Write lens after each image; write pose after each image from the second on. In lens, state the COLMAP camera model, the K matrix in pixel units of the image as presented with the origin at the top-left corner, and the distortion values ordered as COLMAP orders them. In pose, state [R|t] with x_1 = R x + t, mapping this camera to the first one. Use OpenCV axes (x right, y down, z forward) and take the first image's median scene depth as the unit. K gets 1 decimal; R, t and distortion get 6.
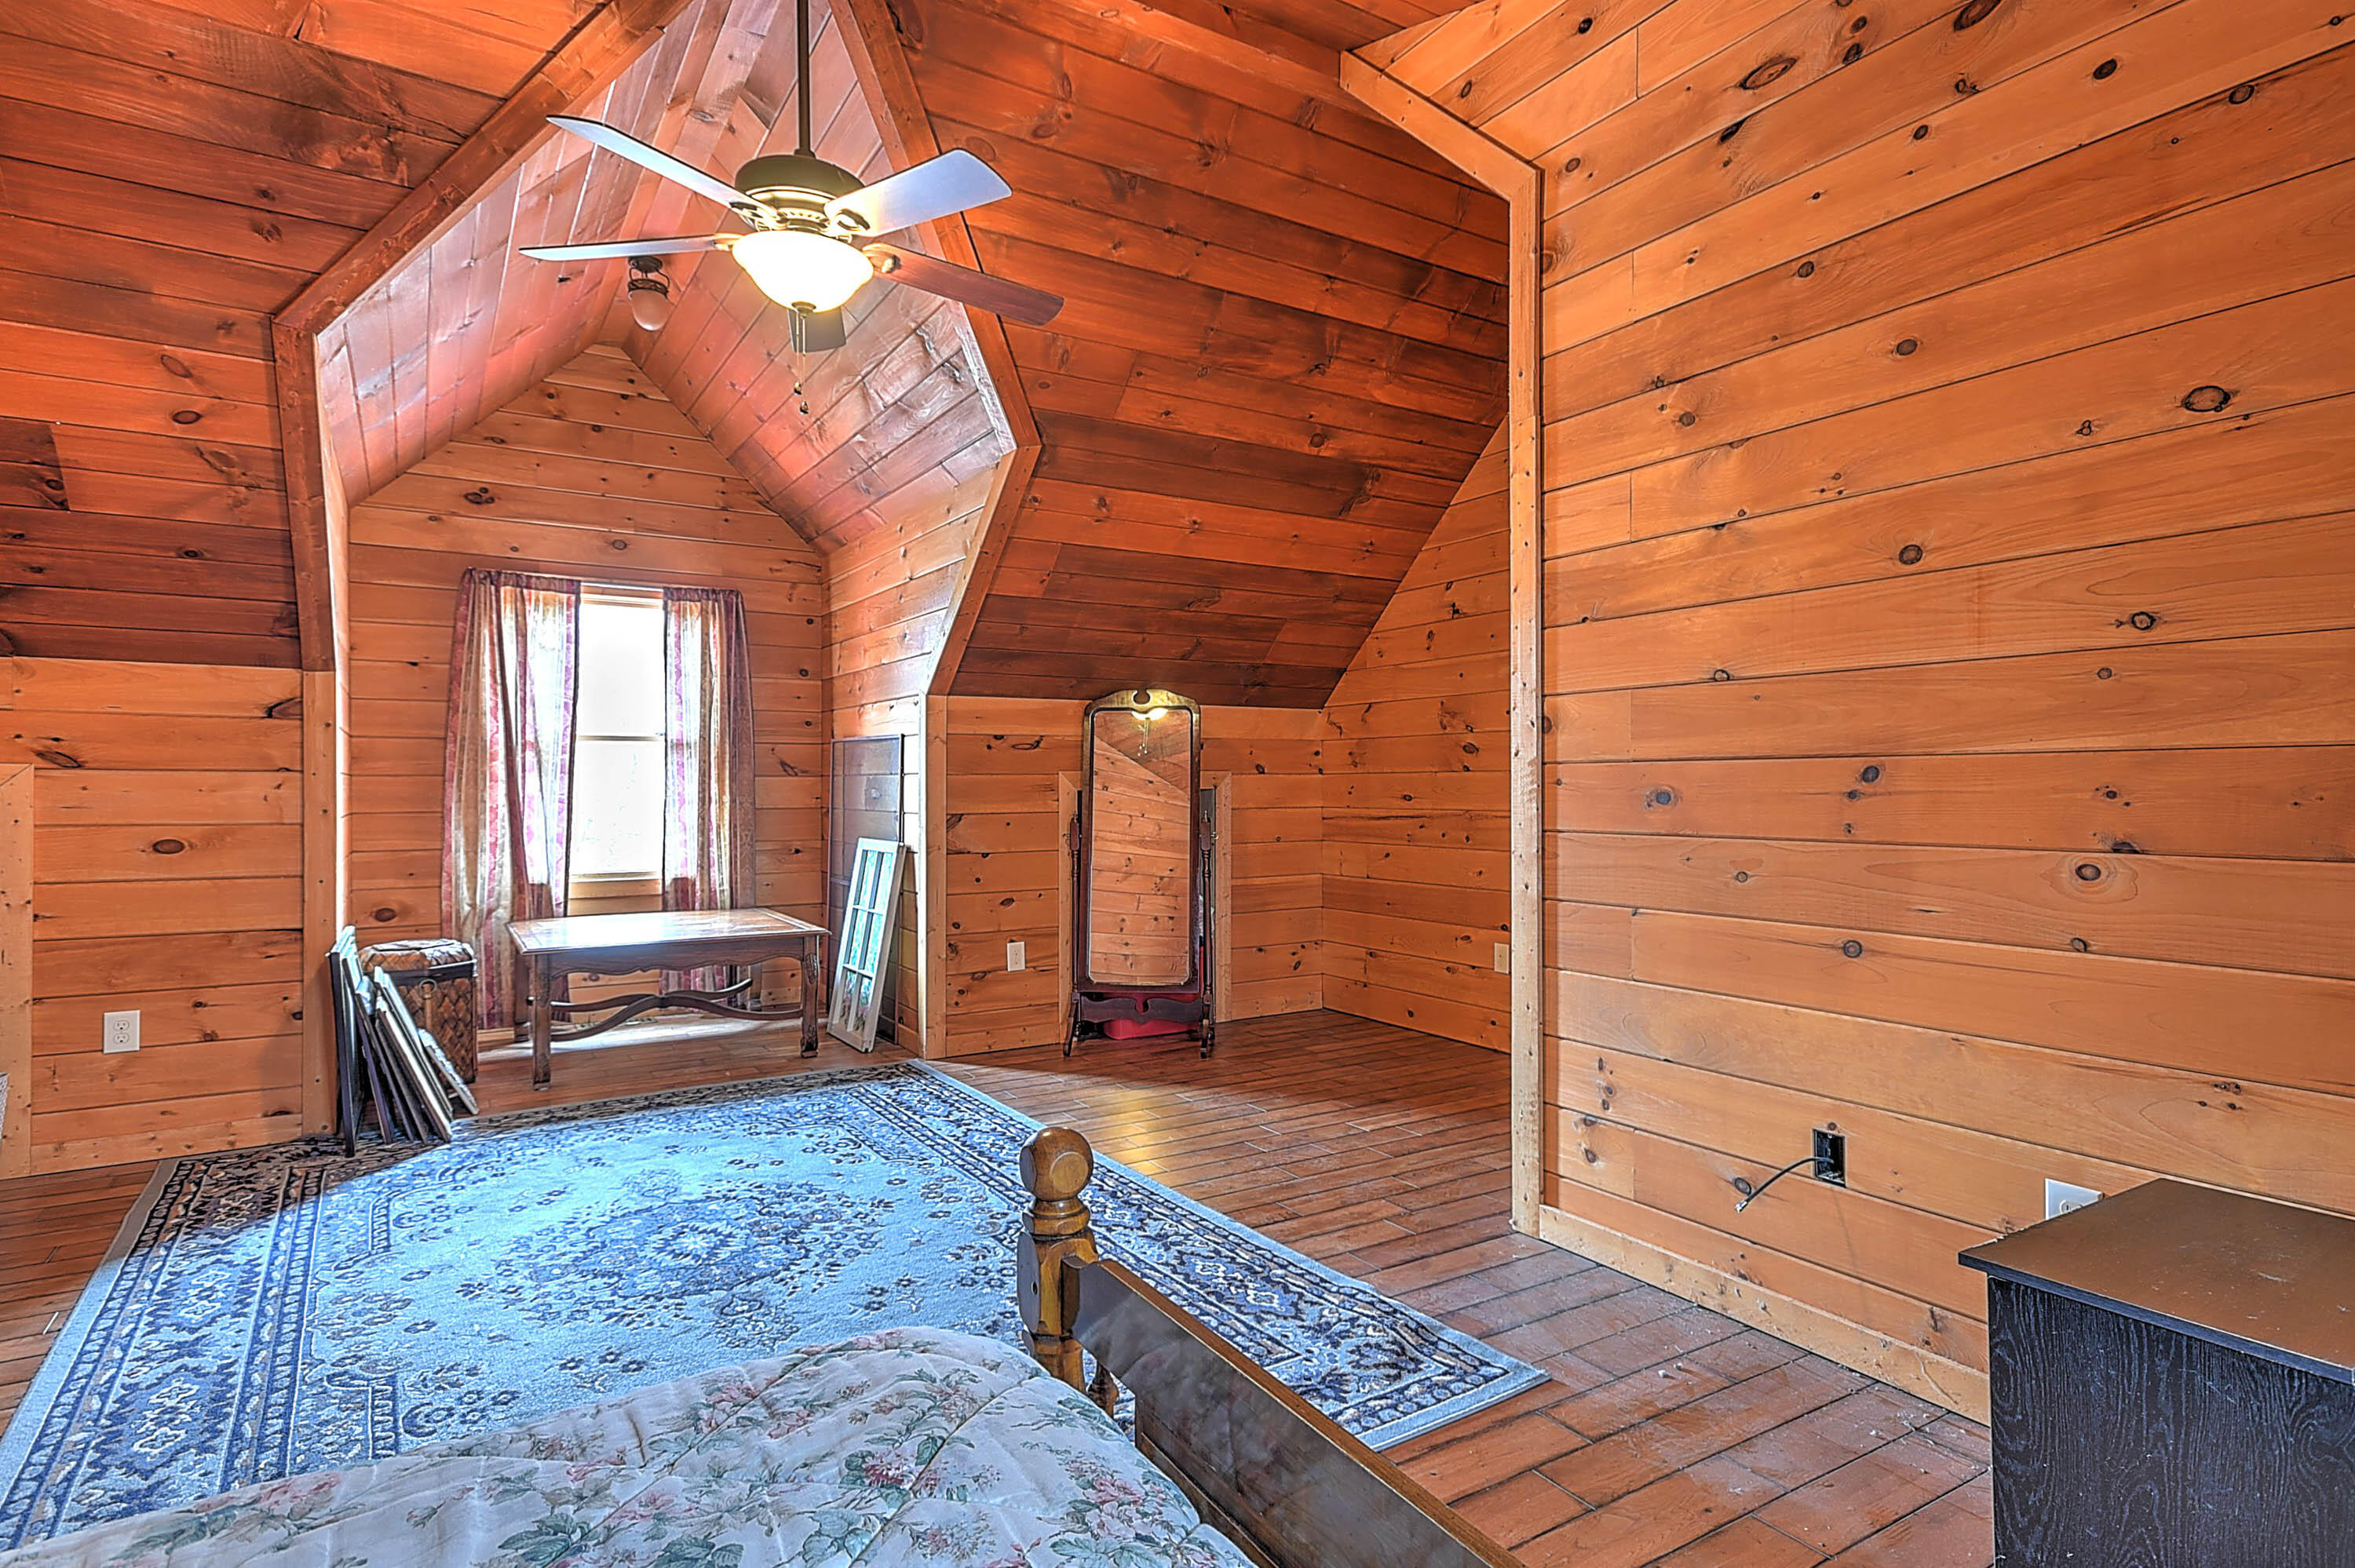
lens RADIAL K [[1212.6, 0, 1176.1], [0, 1212.6, 790.1], [0, 0, 1]] dist [0.025087, 0.000435]
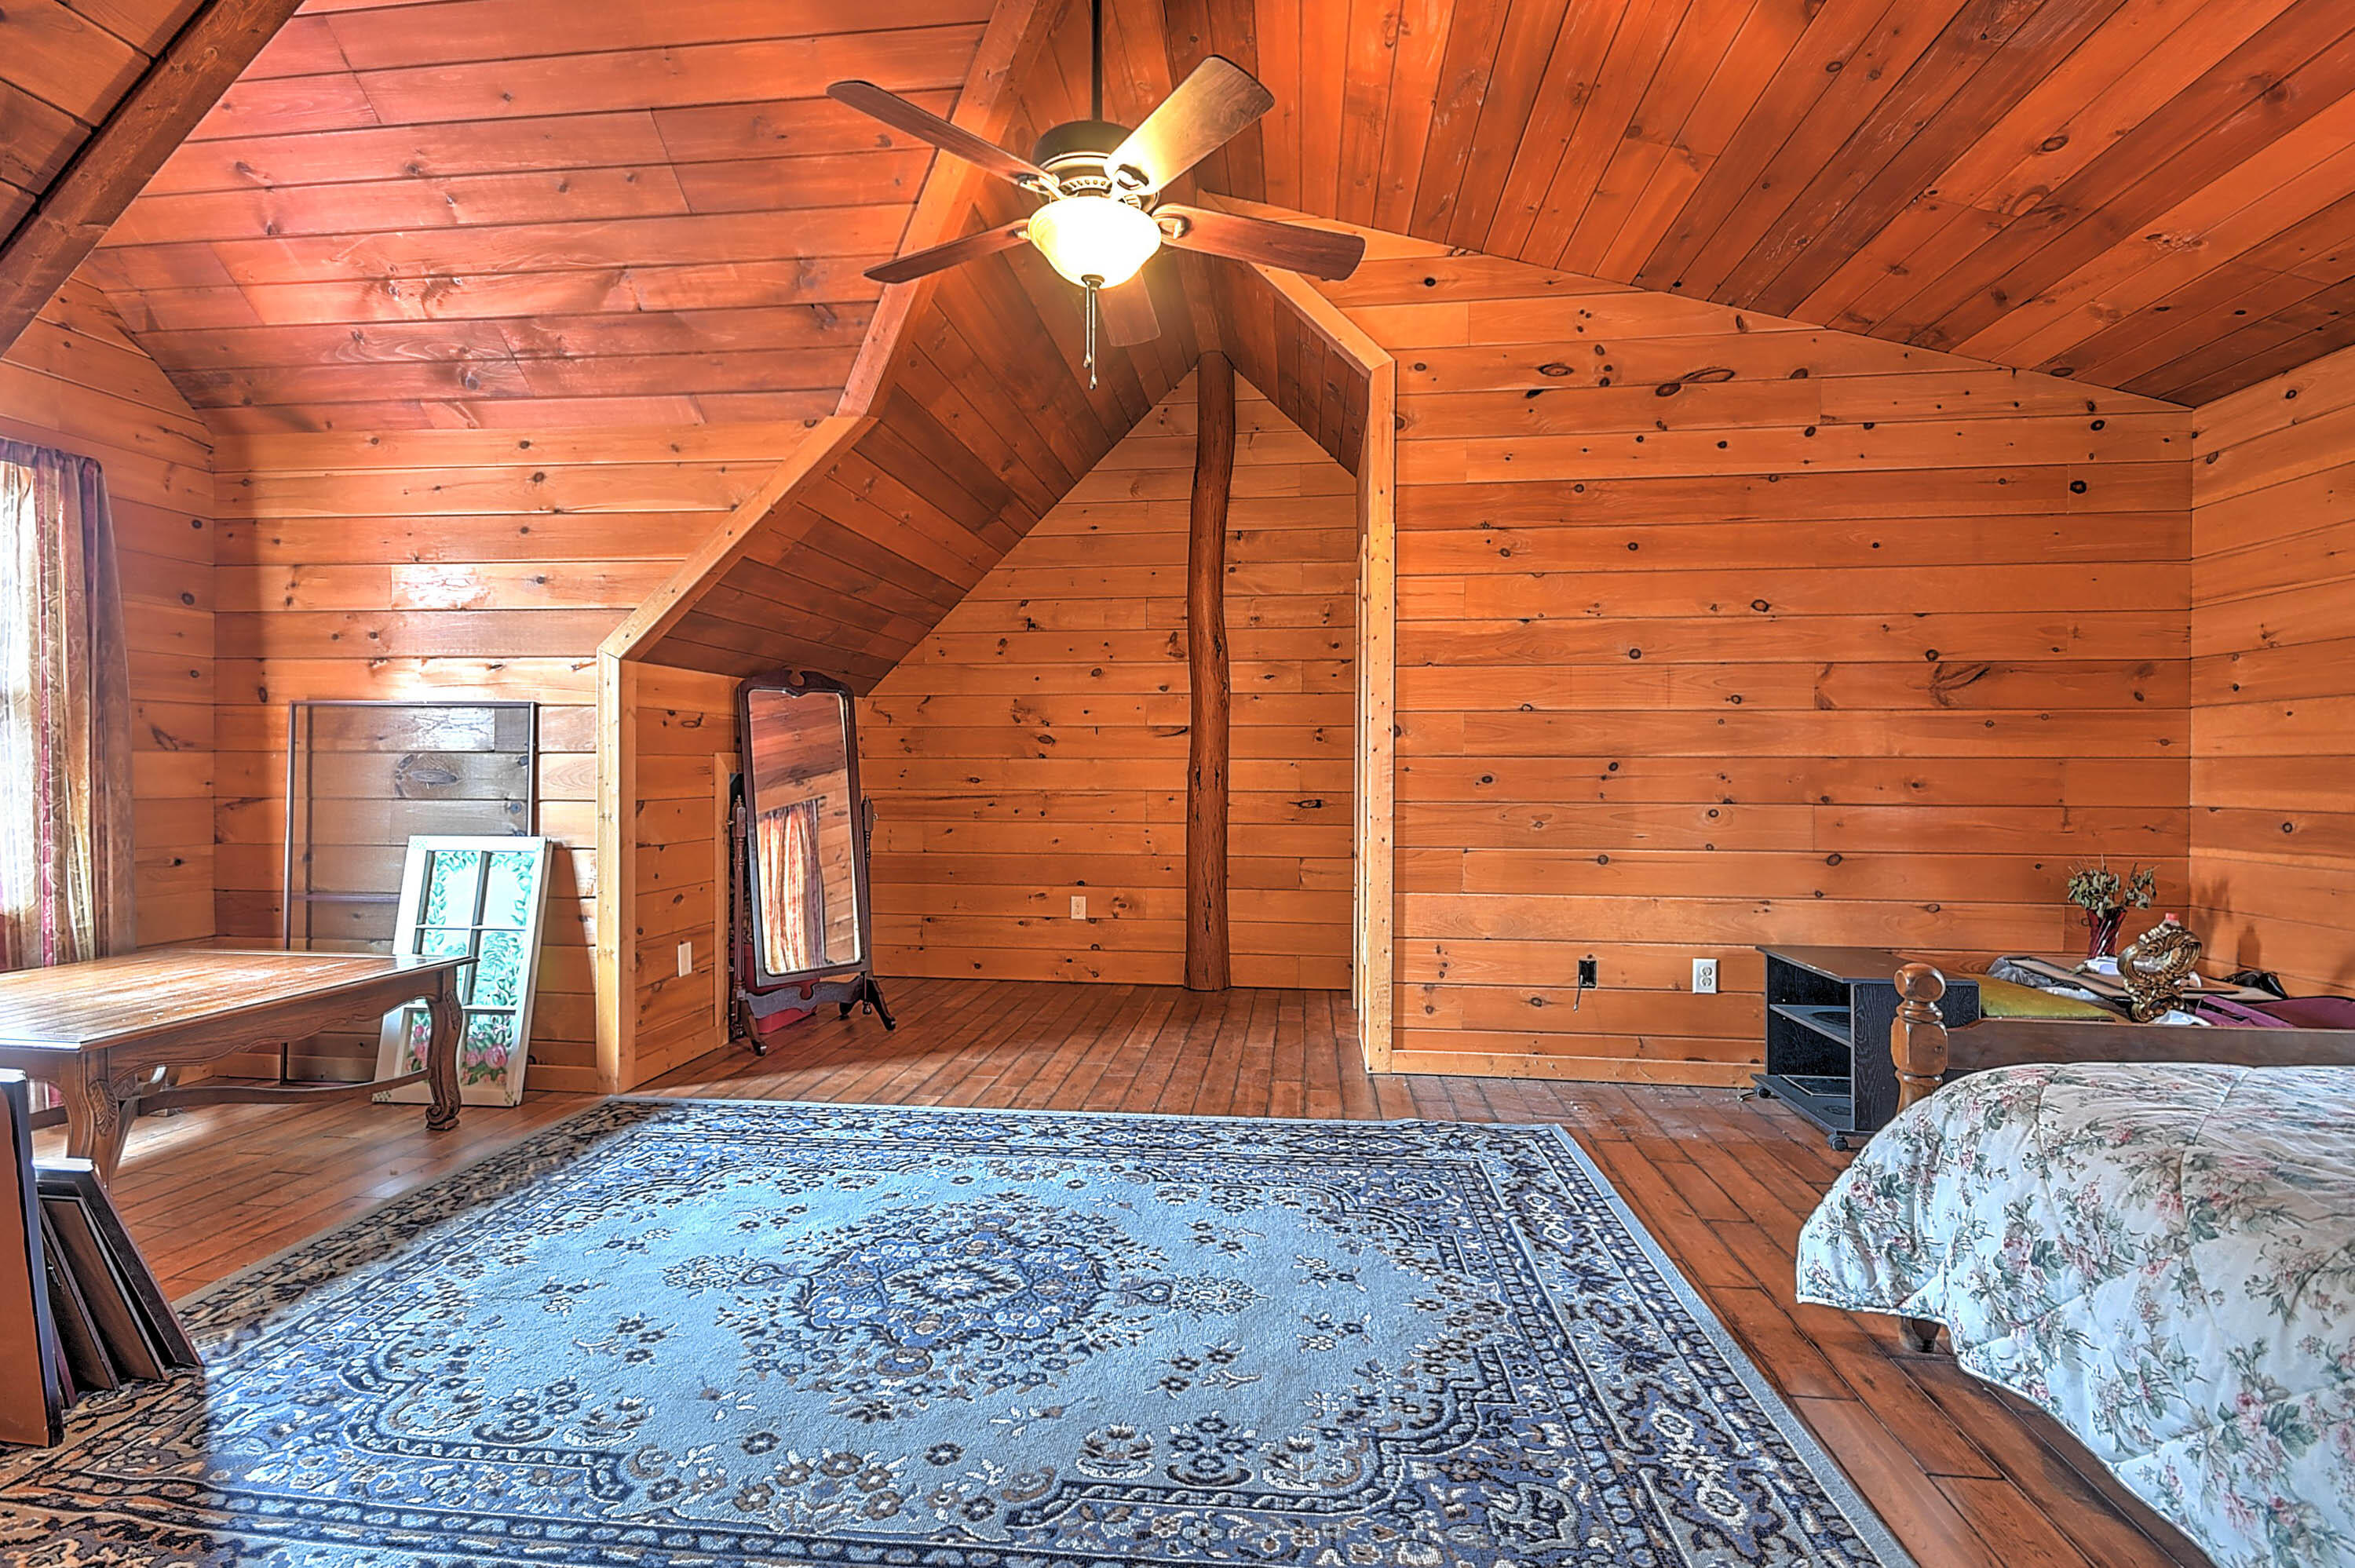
lens RADIAL K [[1077.3, 0, 1177.5], [0, 1077.3, 784.0], [0, 0, 1]] dist [0.009299, -0.000011]
pose [[0.616492, -0.006036, 0.787338, -0.897735], [-0.002416, 0.999951, 0.009557, -0.000380], [-0.787358, -0.007794, 0.616447, 0.386438]]
